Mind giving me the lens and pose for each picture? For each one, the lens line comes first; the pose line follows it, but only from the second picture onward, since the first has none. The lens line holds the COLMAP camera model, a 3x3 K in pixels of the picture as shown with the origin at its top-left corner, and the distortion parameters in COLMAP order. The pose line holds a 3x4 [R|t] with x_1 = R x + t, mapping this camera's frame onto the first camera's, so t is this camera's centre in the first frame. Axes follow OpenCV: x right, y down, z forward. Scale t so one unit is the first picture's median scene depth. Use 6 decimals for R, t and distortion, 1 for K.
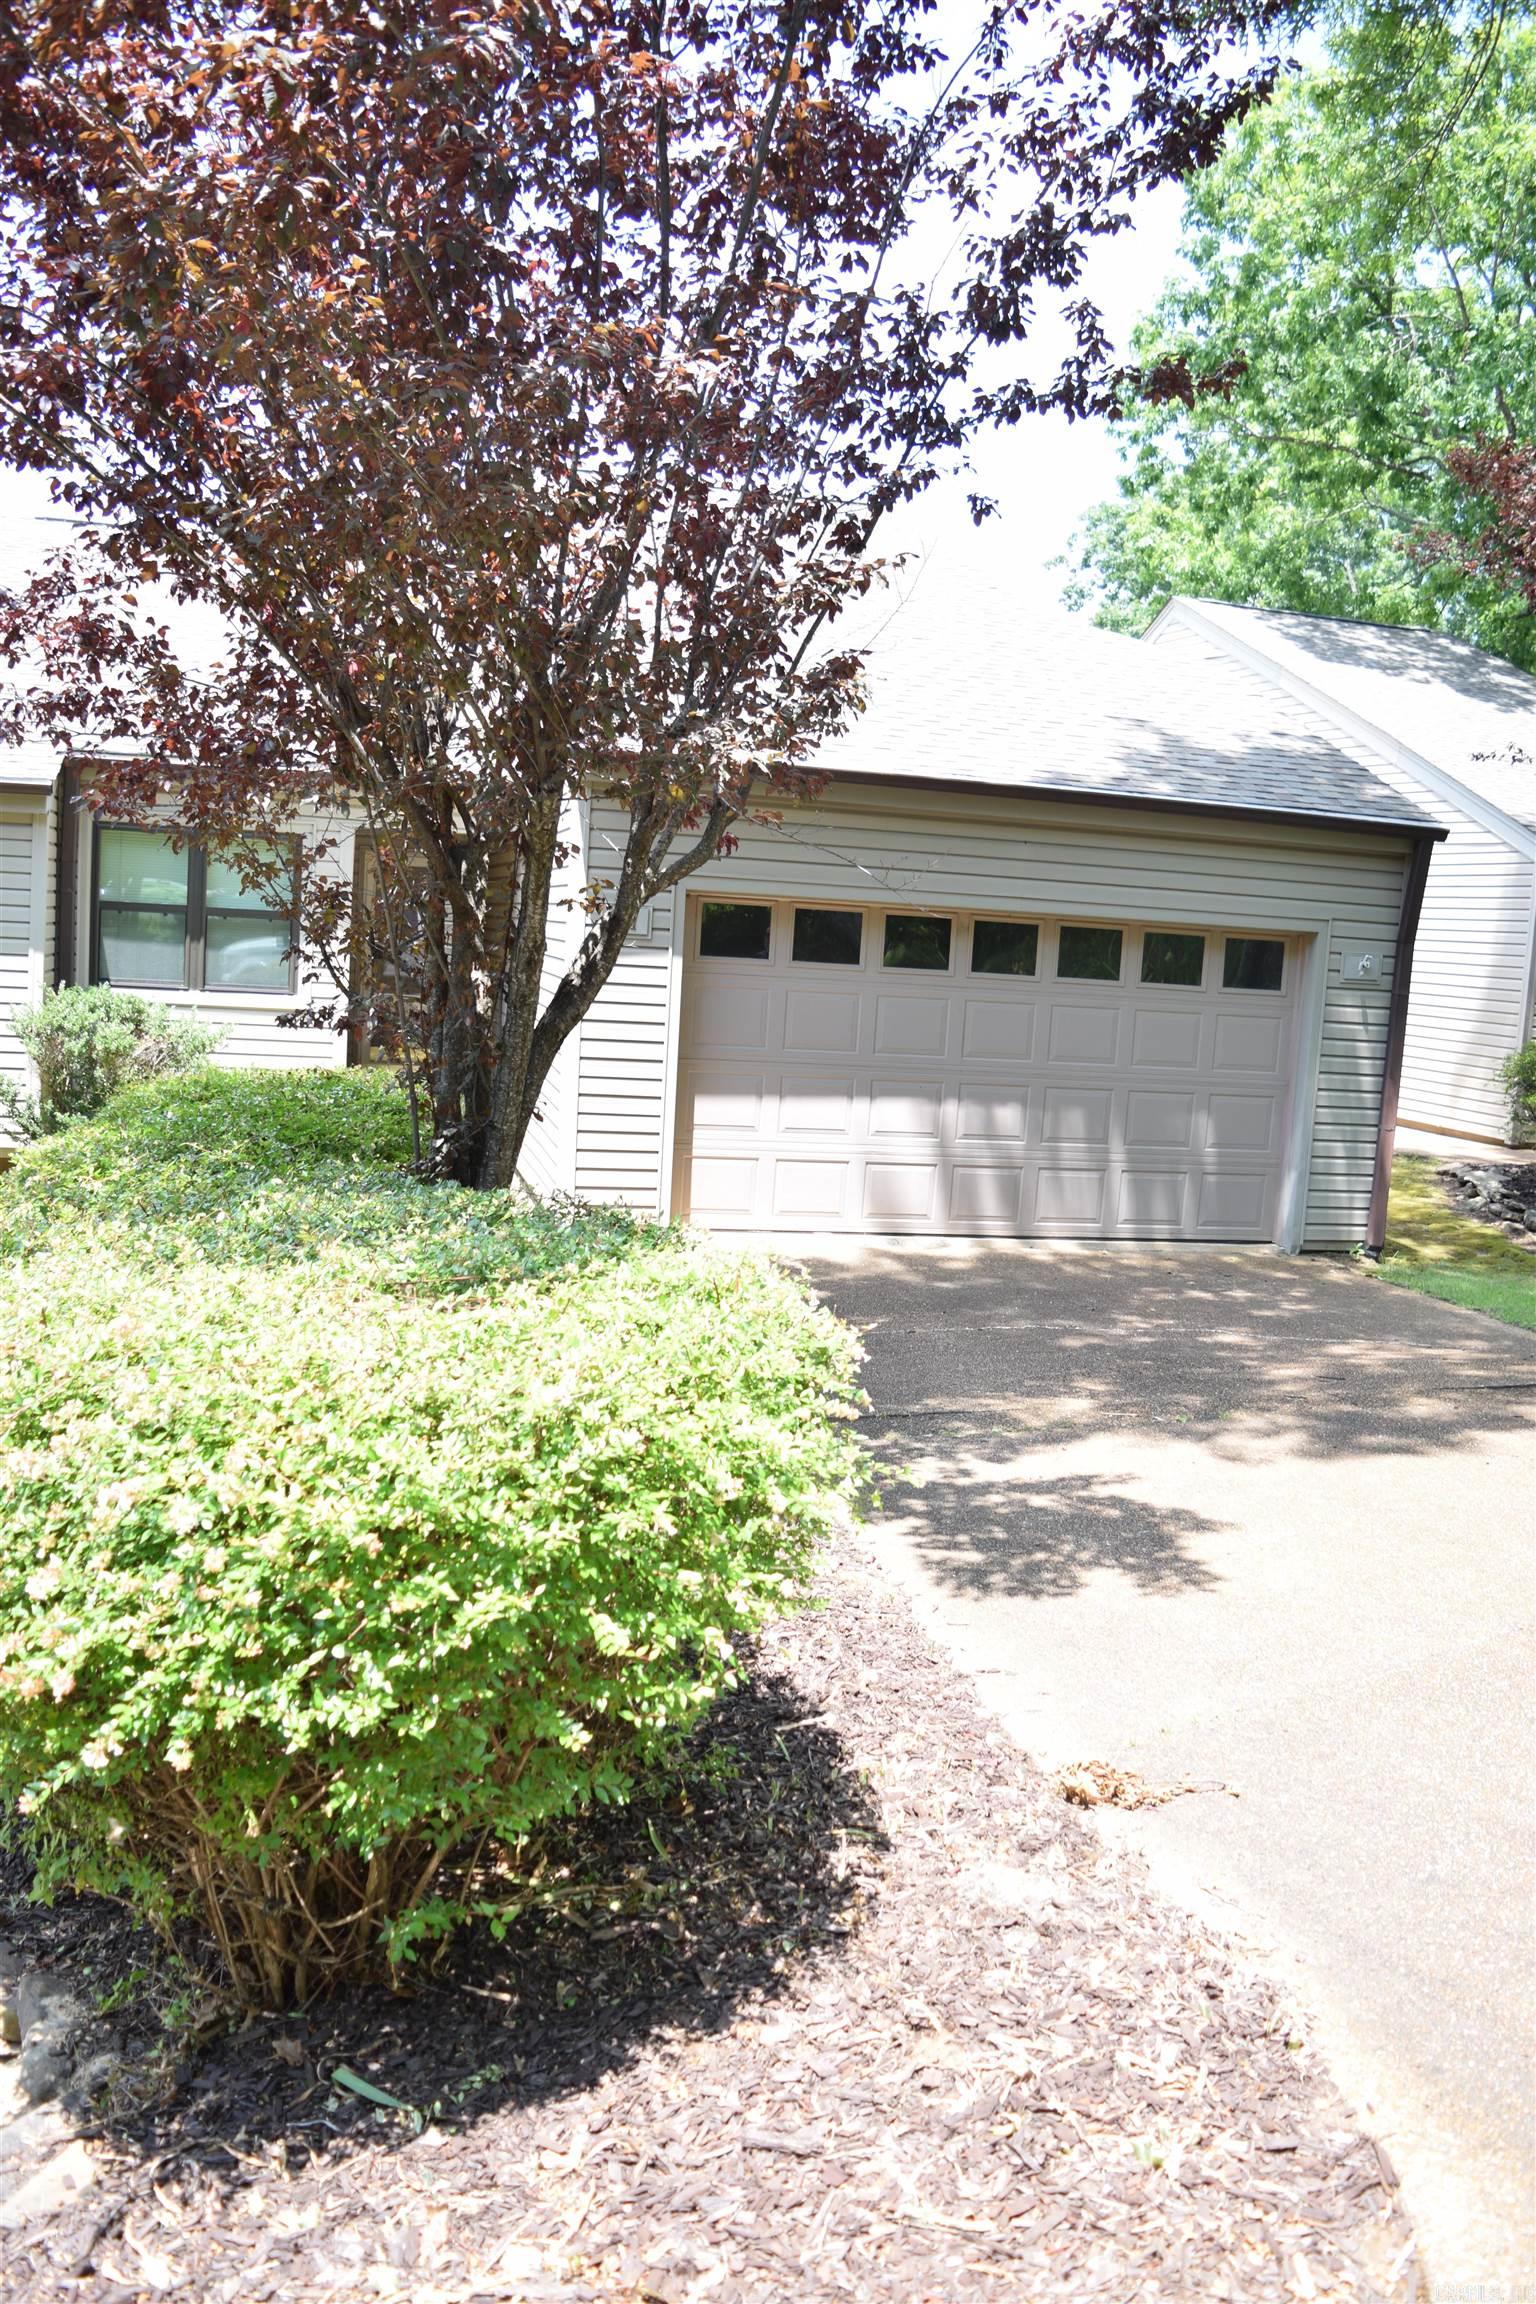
lens RADIAL K [[1807.5, 0, 751.8], [0, 1807.5, 1150.9], [0, 0, 1]] dist [-0.095634, 0.023770]
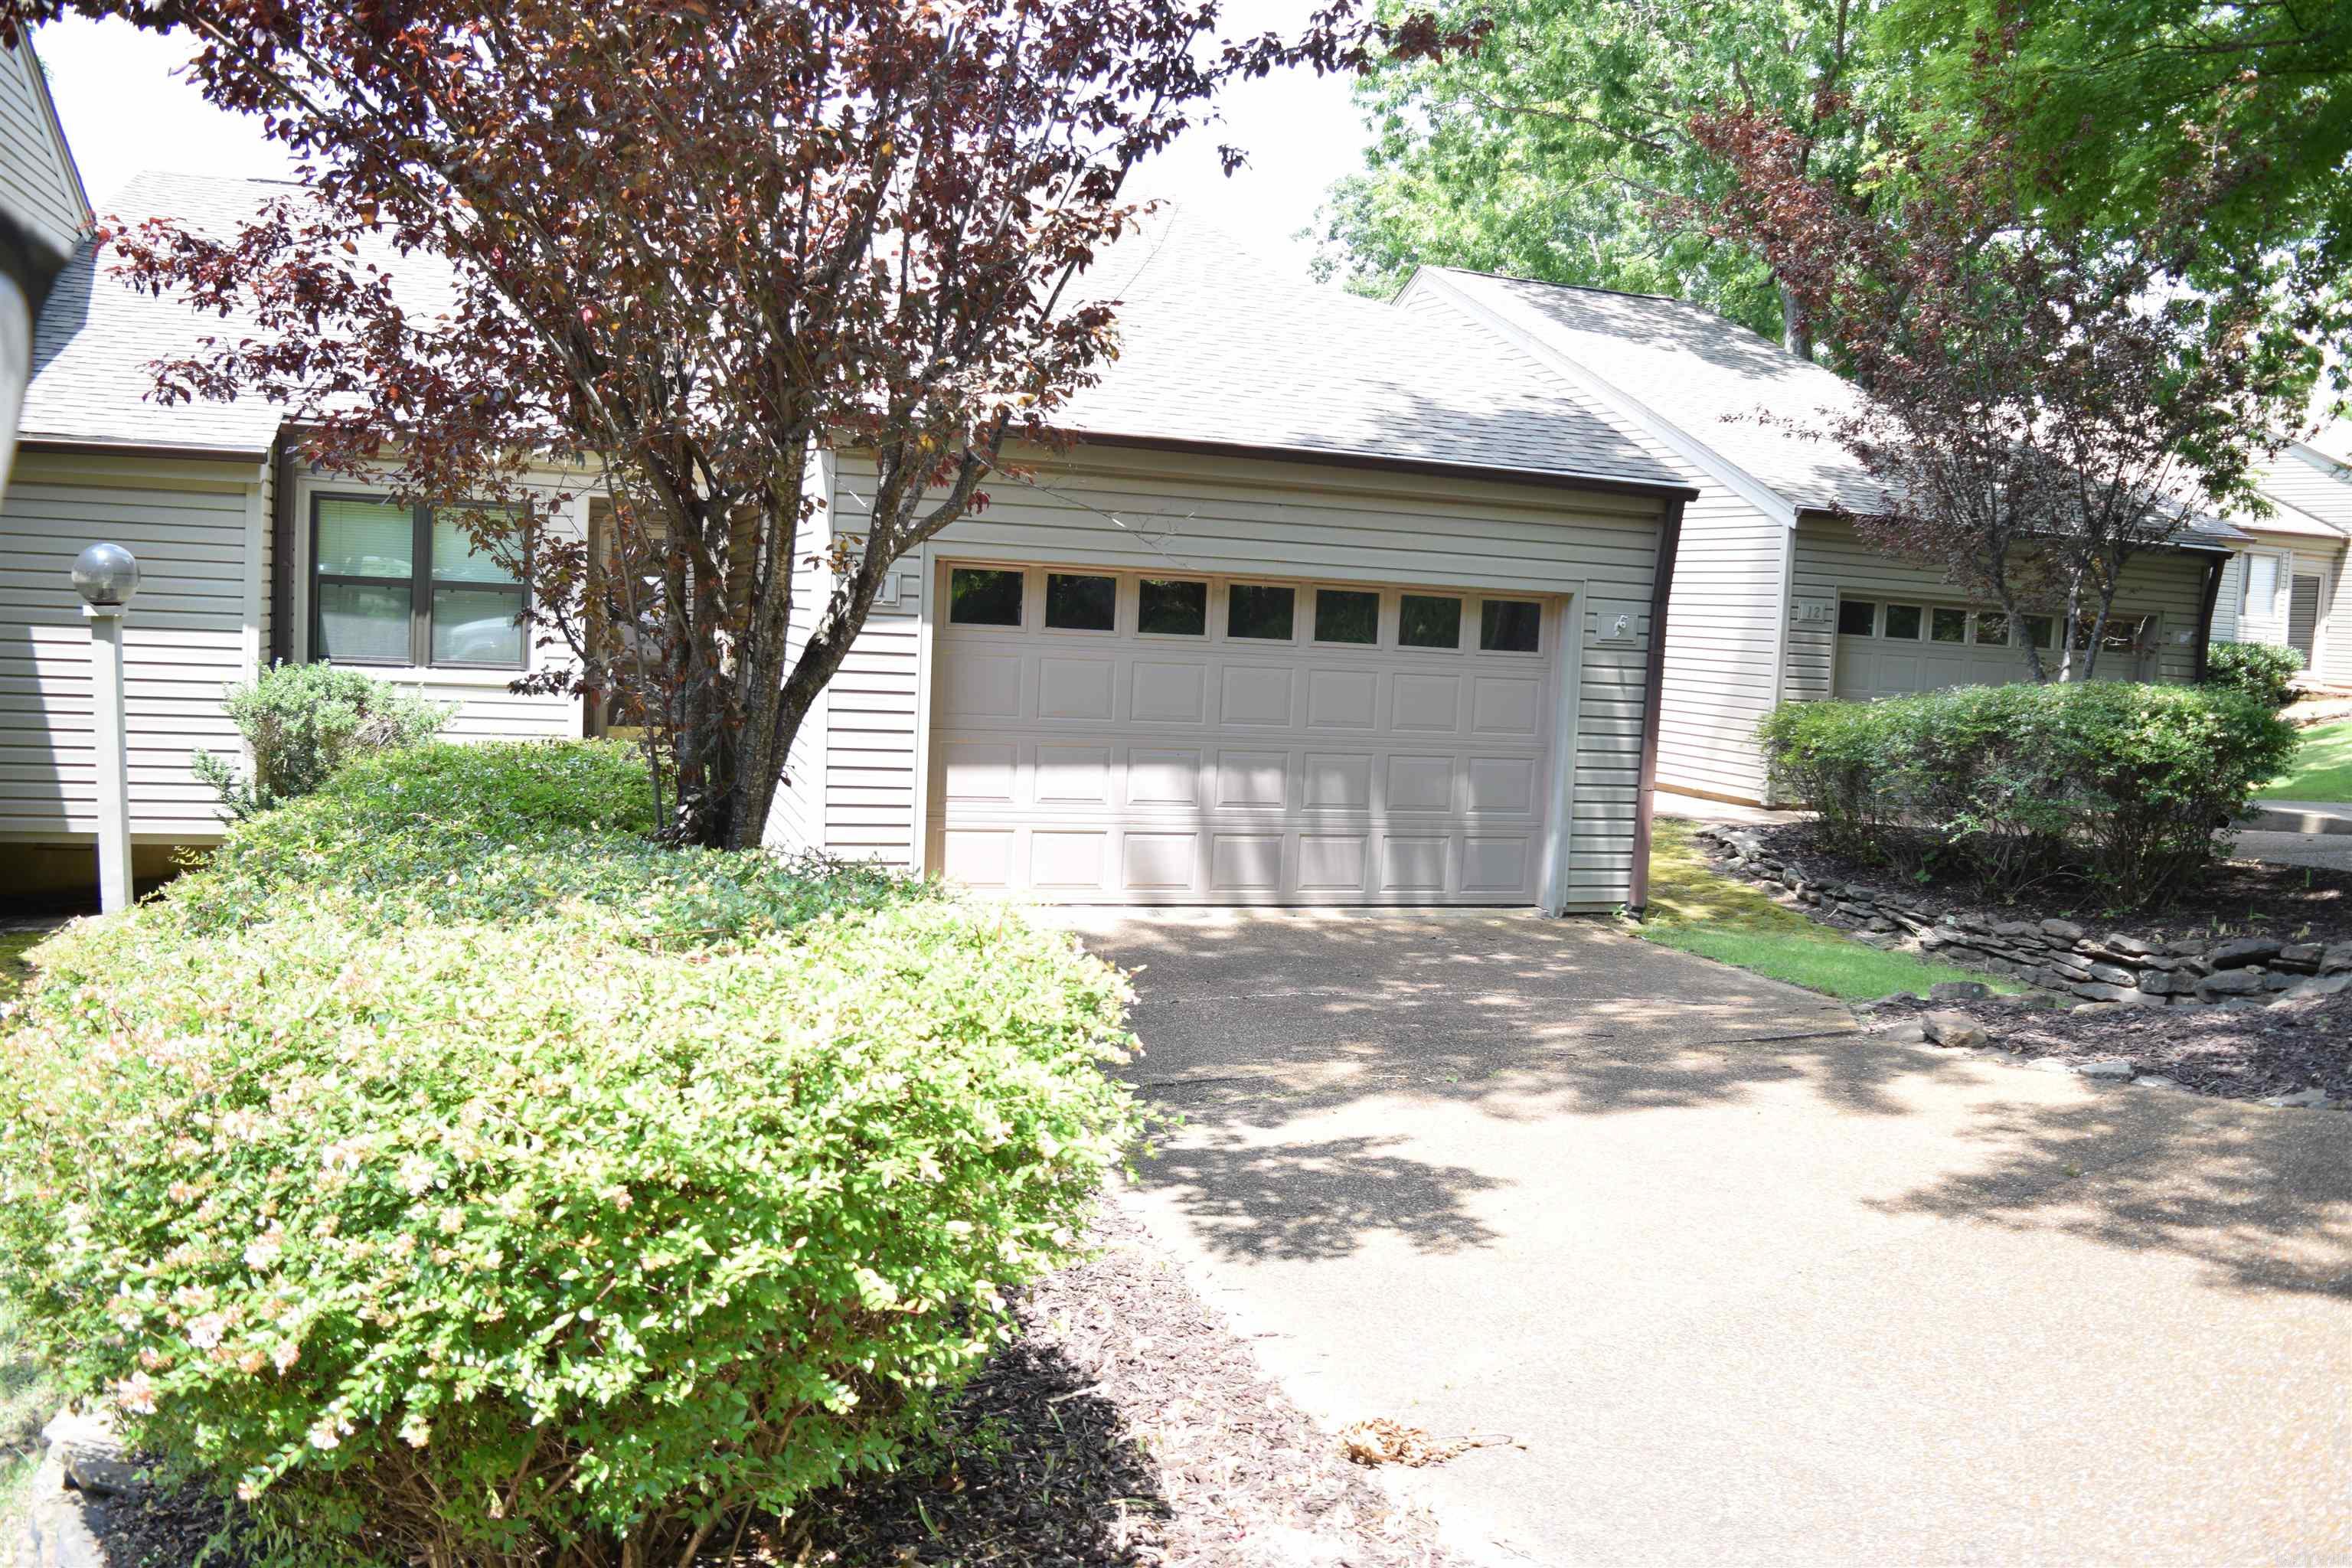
lens RADIAL K [[1845.1, 0, 1160.2], [0, 1845.1, 779.1], [0, 0, 1]] dist [-0.095634, 0.023770]
pose [[0.996253, -0.017169, 0.084767, -0.001591], [0.019707, 0.999380, -0.029191, 0.007579], [-0.084213, 0.030752, 0.995973, 0.003645]]
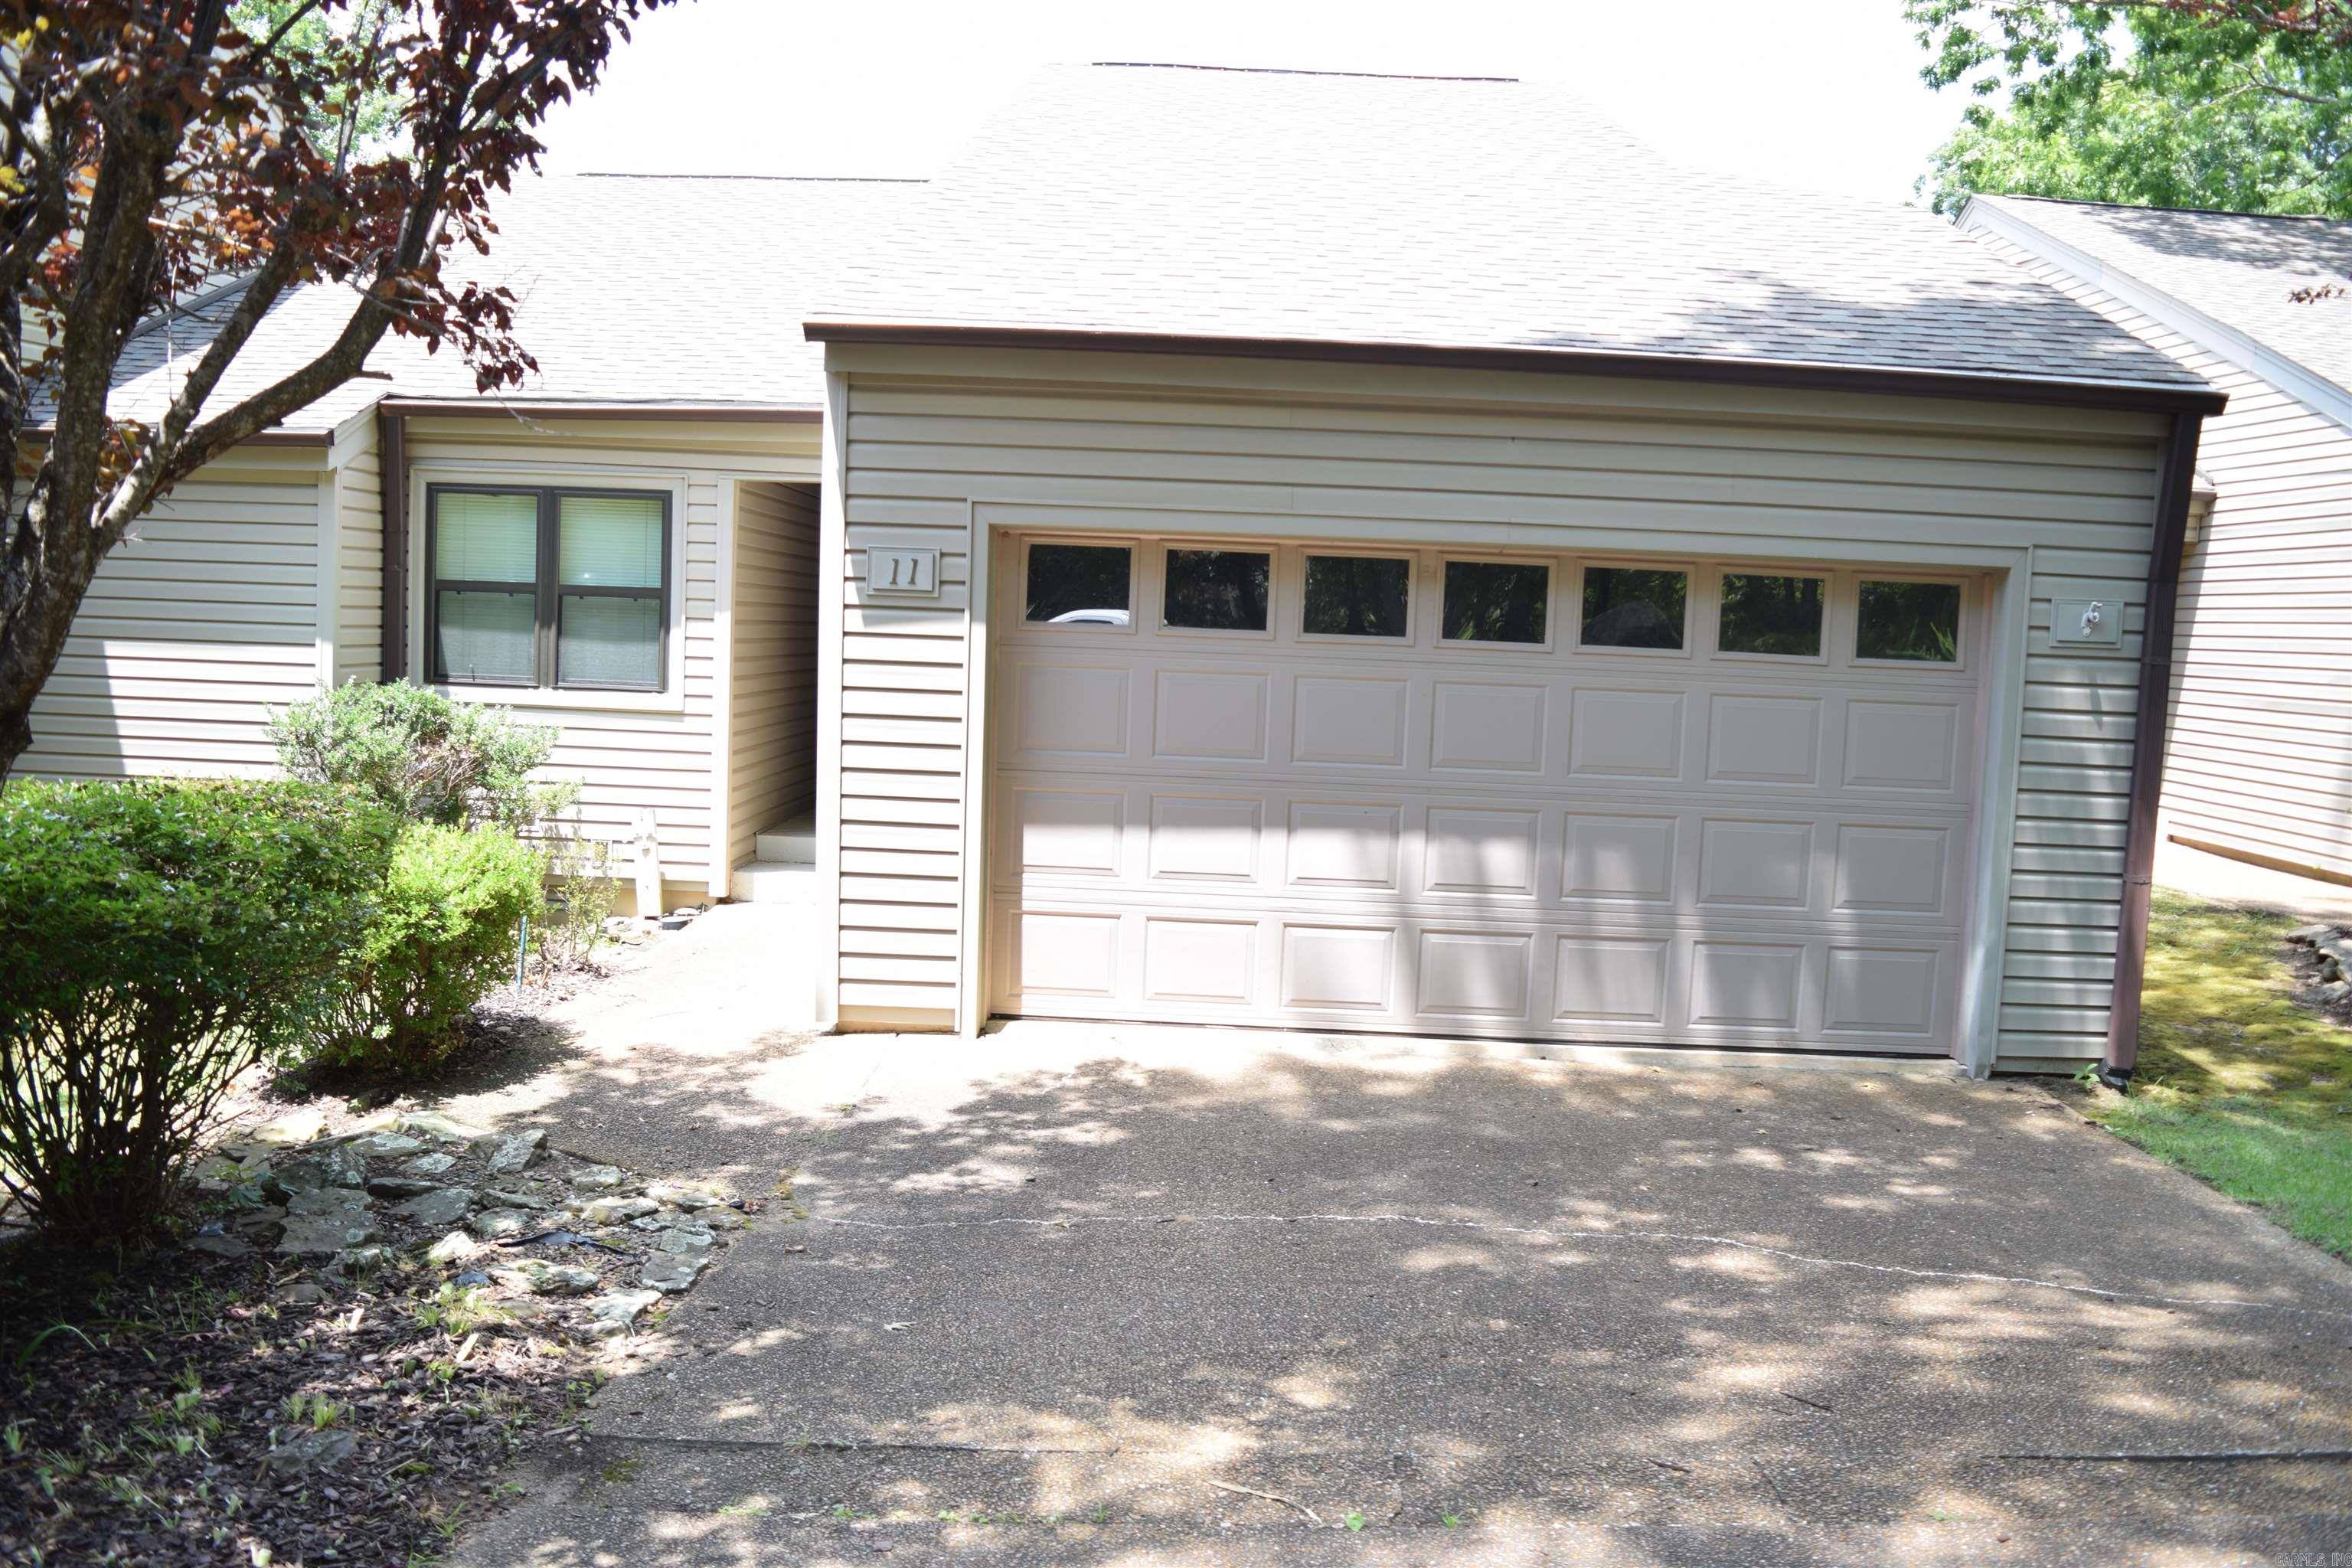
lens RADIAL K [[1845.1, 0, 1179.8], [0, 1845.1, 775.2], [0, 0, 1]] dist [-0.095634, 0.023770]
pose [[0.969182, -0.001418, -0.246342, 0.211400], [-0.011986, 0.998528, -0.052906, -0.013583], [0.246054, 0.054228, 0.967738, 0.352632]]
